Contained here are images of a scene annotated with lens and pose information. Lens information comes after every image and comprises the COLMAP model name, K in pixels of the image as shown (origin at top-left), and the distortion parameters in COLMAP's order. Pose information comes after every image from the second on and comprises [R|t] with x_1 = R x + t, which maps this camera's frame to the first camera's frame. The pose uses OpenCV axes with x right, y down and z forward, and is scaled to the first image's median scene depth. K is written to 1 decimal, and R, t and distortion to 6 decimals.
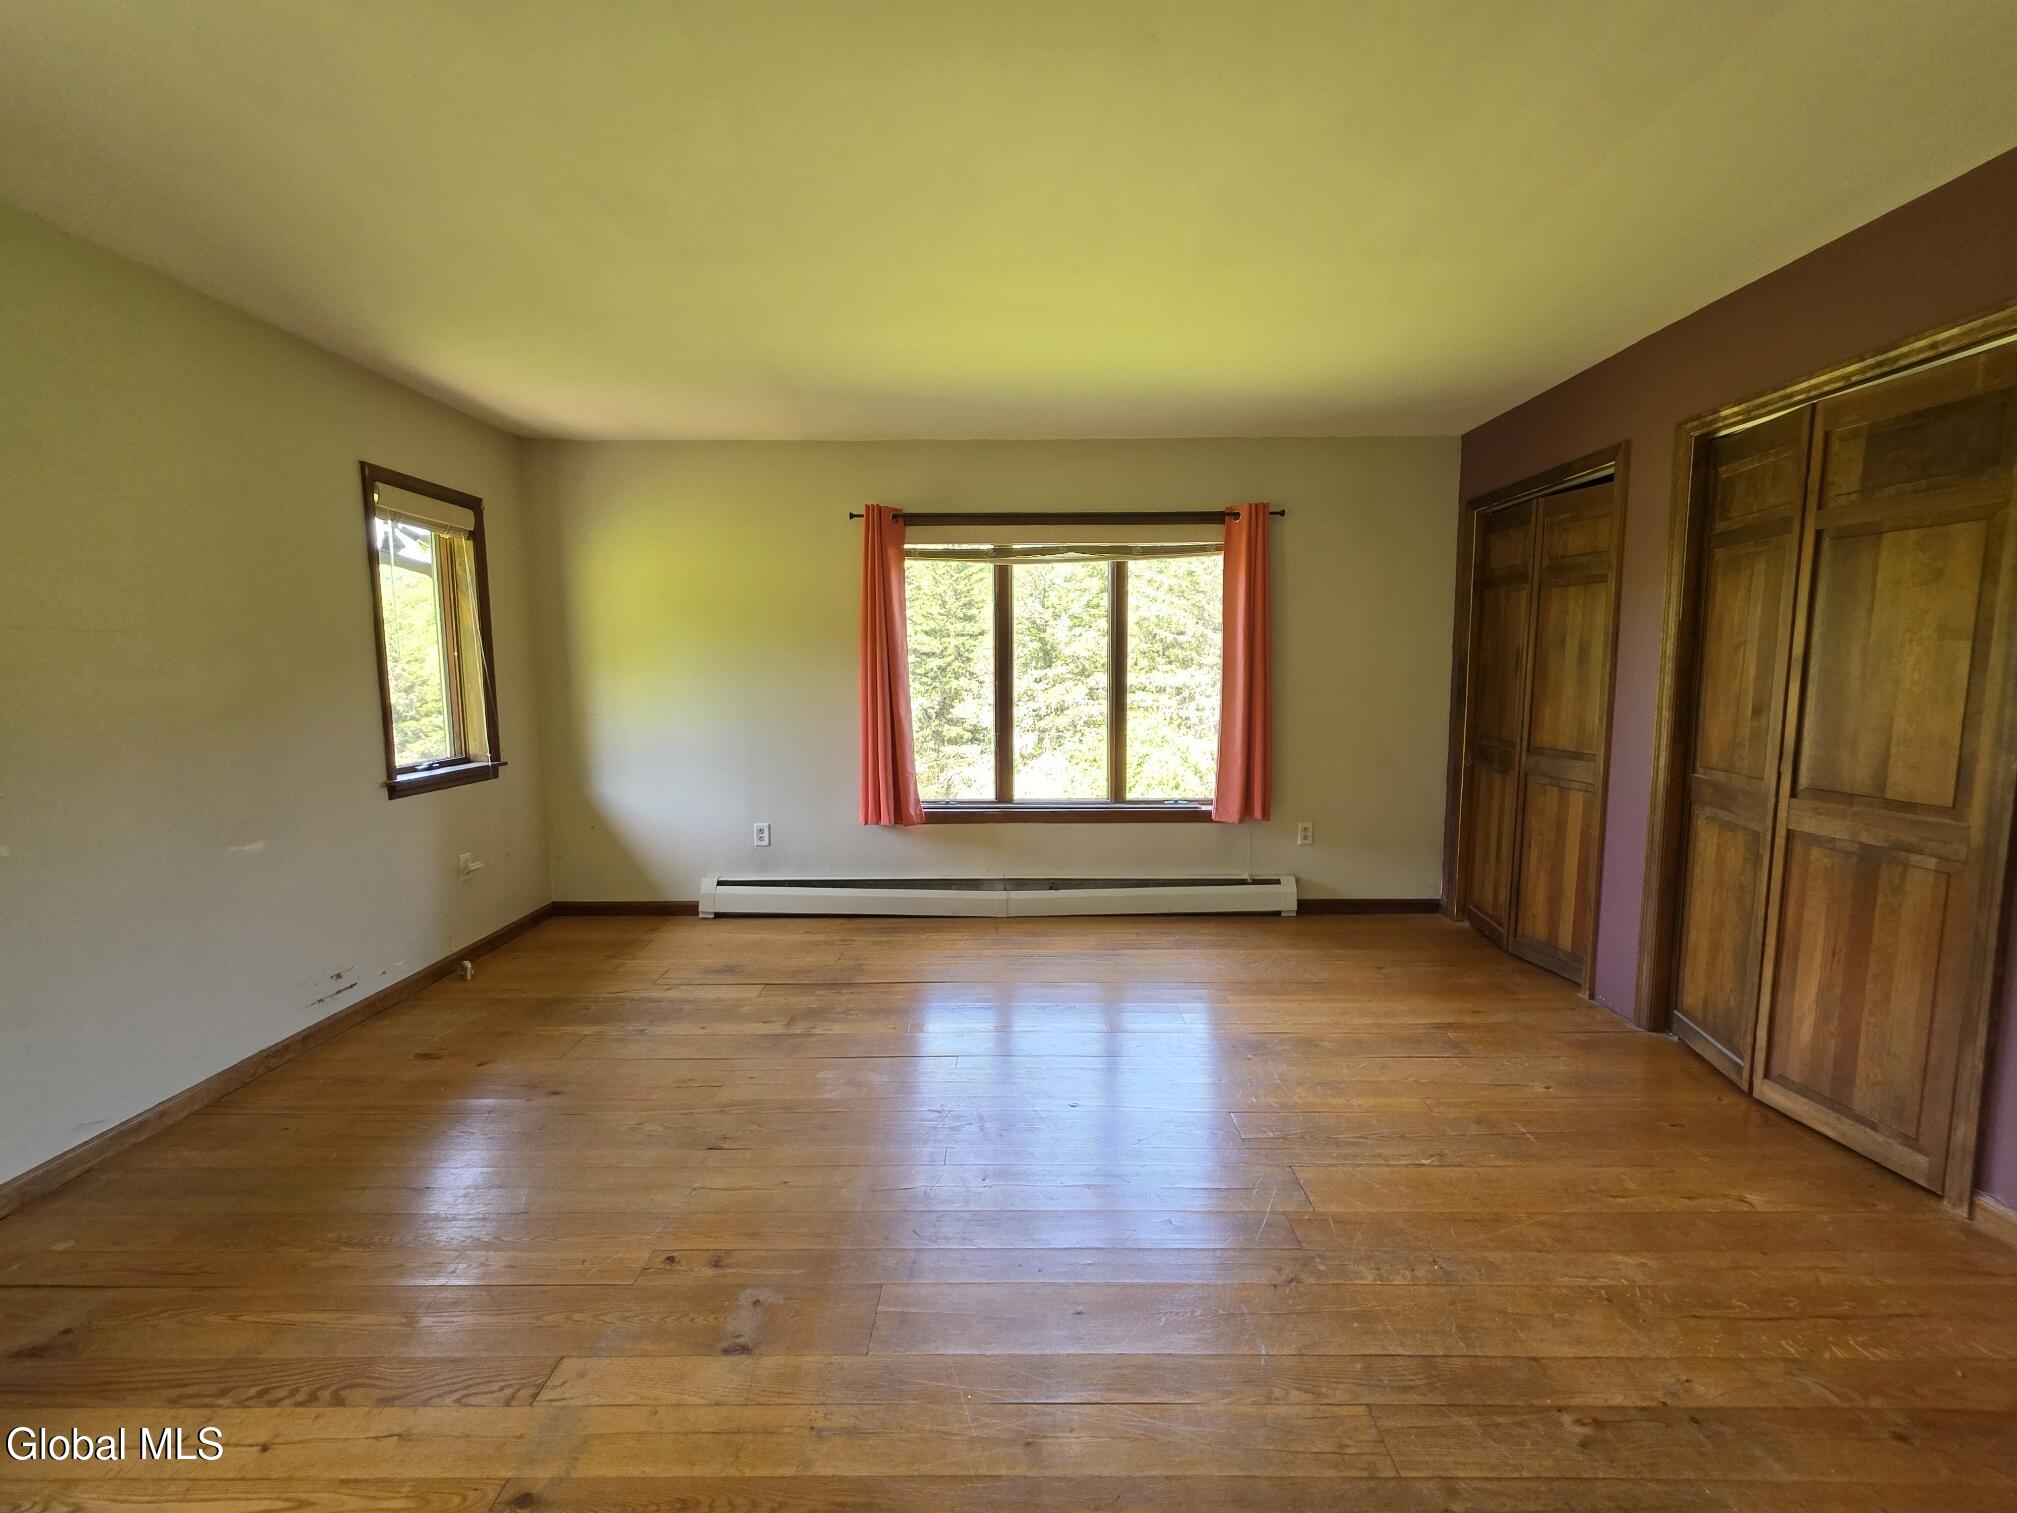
lens RADIAL K [[824.1, 0, 1009.0], [0, 824.1, 753.5], [0, 0, 1]] dist [0.000927, 0.000022]
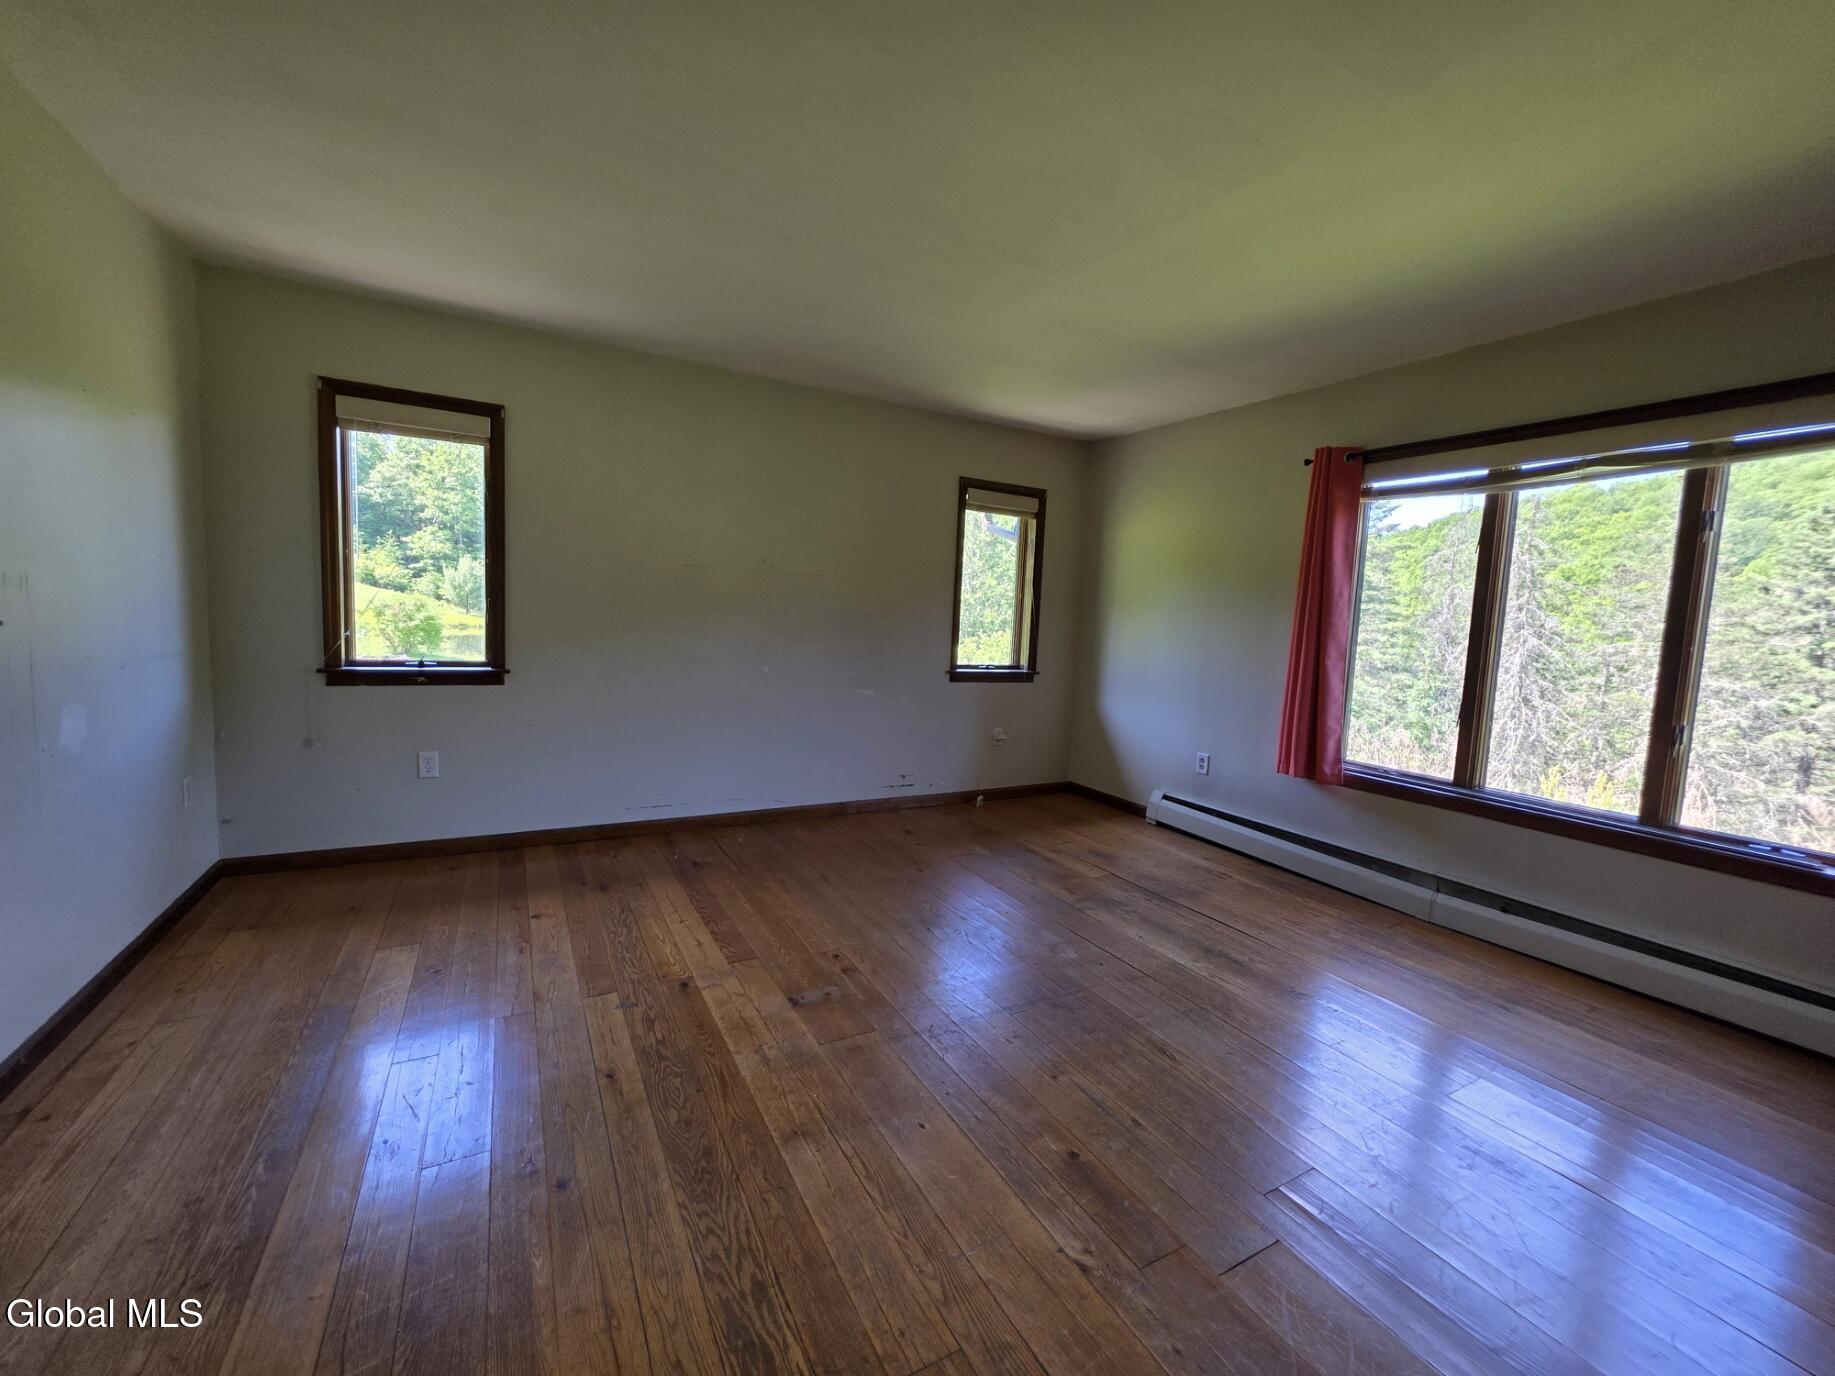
lens RADIAL K [[755.0, 0, 917.5], [0, 755.0, 688.0], [0, 0, 1]] dist [0.010315, -0.000053]
pose [[0.474178, 0.111109, -0.873390, 0.438812], [-0.141589, 0.988717, 0.048909, 0.003160], [0.868969, 0.100471, 0.484560, 0.185861]]
